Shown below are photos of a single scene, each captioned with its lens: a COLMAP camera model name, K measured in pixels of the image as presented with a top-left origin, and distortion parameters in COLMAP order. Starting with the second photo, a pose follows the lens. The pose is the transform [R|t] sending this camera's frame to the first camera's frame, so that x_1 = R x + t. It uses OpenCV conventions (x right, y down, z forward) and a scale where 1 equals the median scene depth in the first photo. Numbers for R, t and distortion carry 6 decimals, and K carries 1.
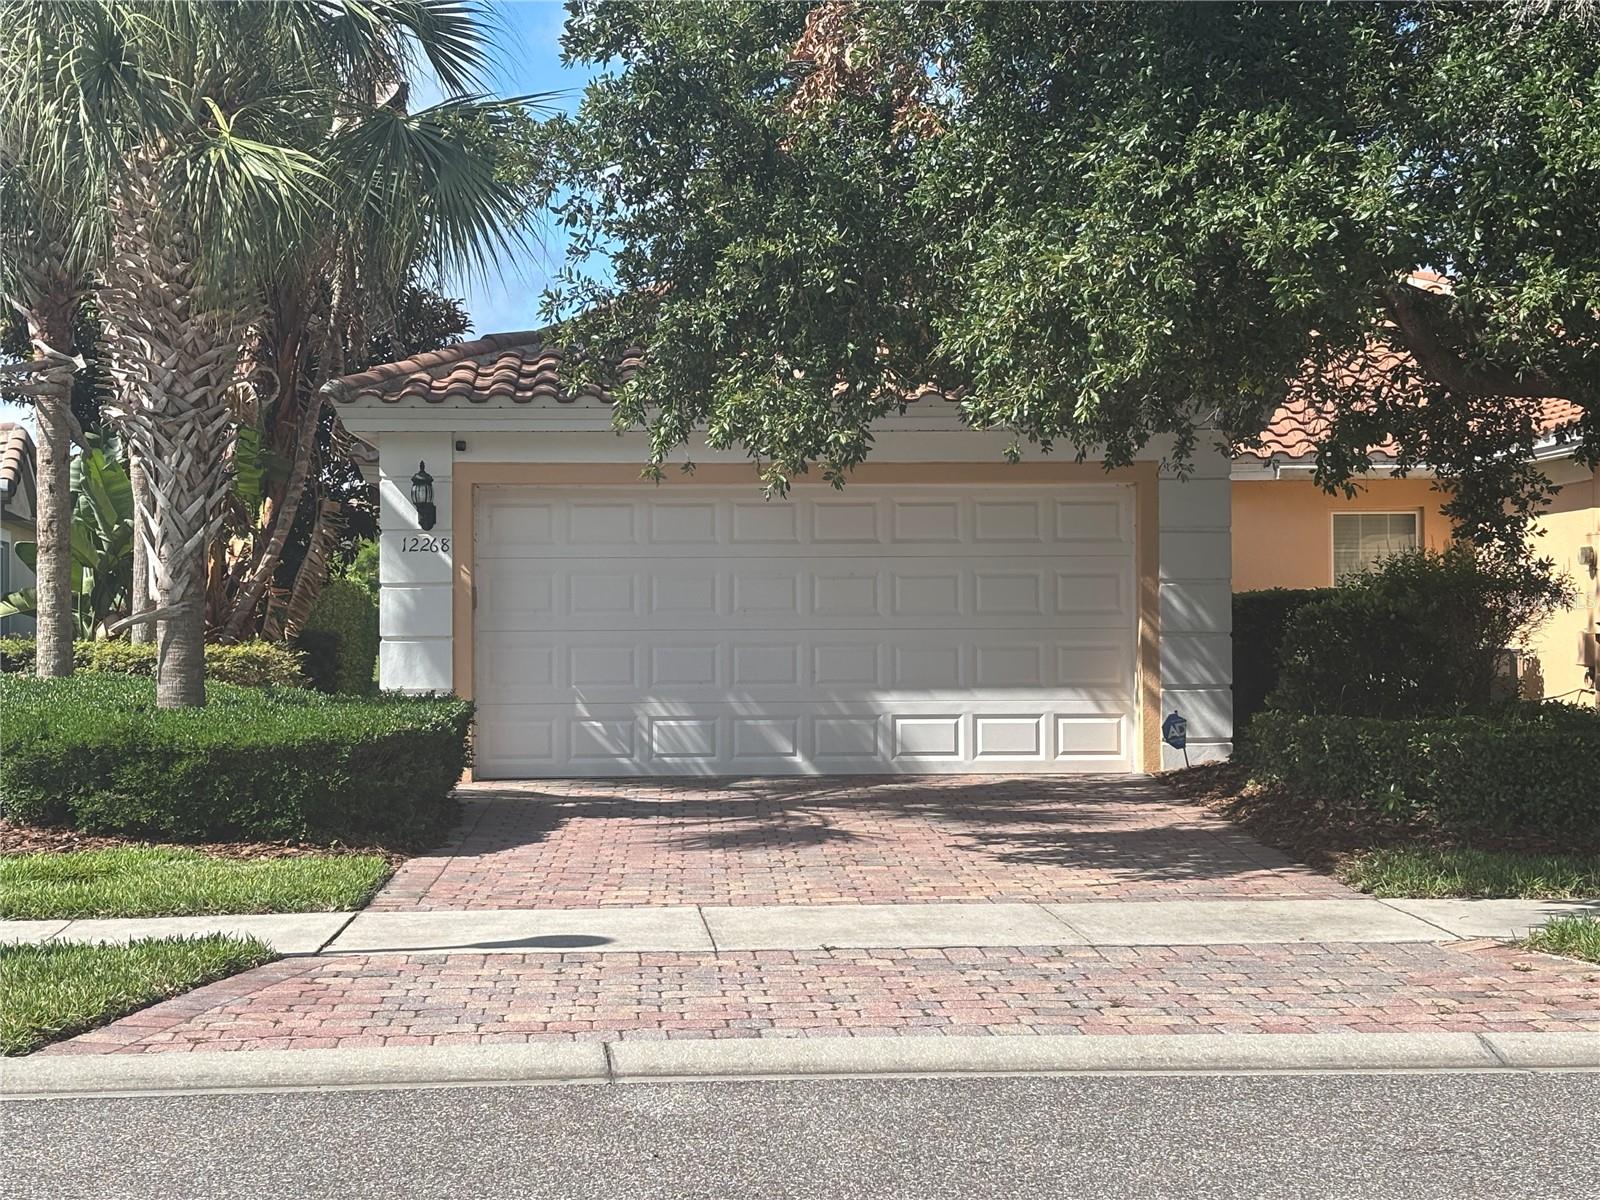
lens RADIAL K [[2695.4, 0, 799.1], [0, 2695.4, 599.6], [0, 0, 1]] dist [0.037438, 0.000000]
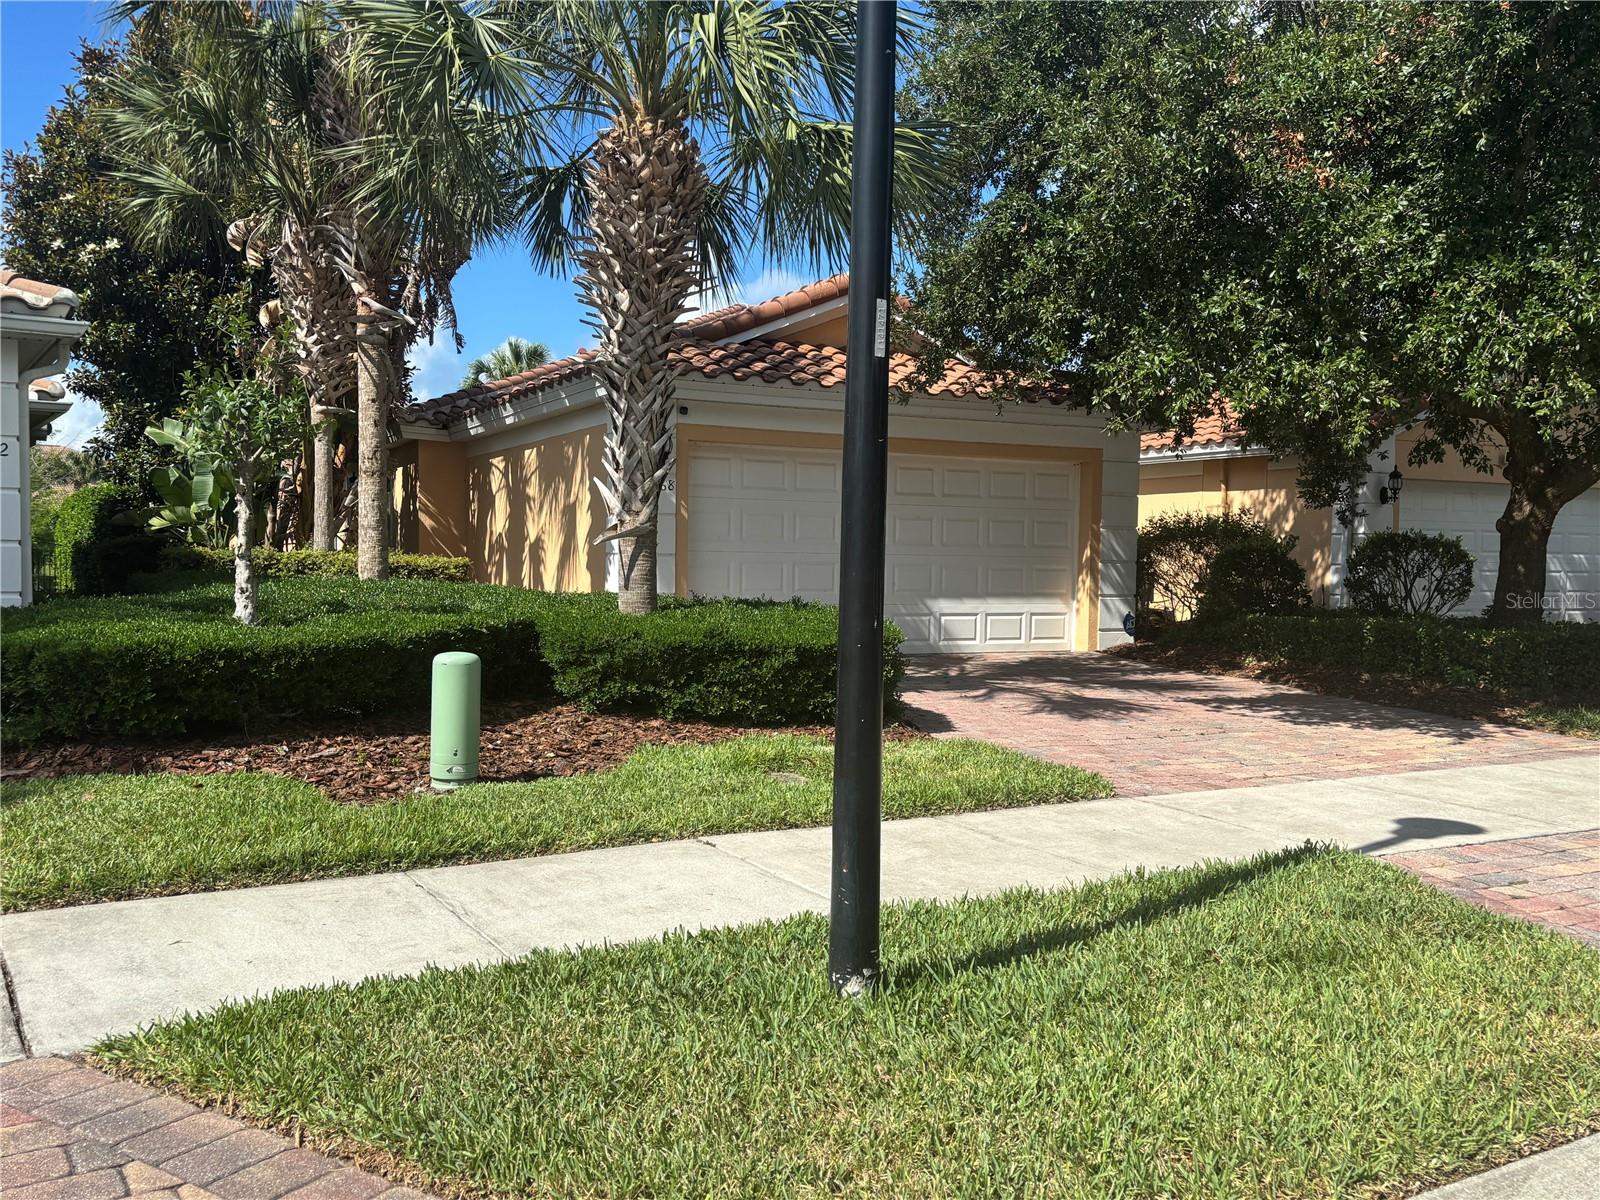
lens RADIAL K [[1365.3, 0, 801.2], [0, 1365.3, 600.4], [0, 0, 1]] dist [0.019645, 0.002377]
pose [[0.905996, 0.007728, 0.423215, -0.357973], [-0.027251, 0.998824, 0.040098, 0.007953], [-0.422408, -0.047861, 0.905141, 0.361623]]
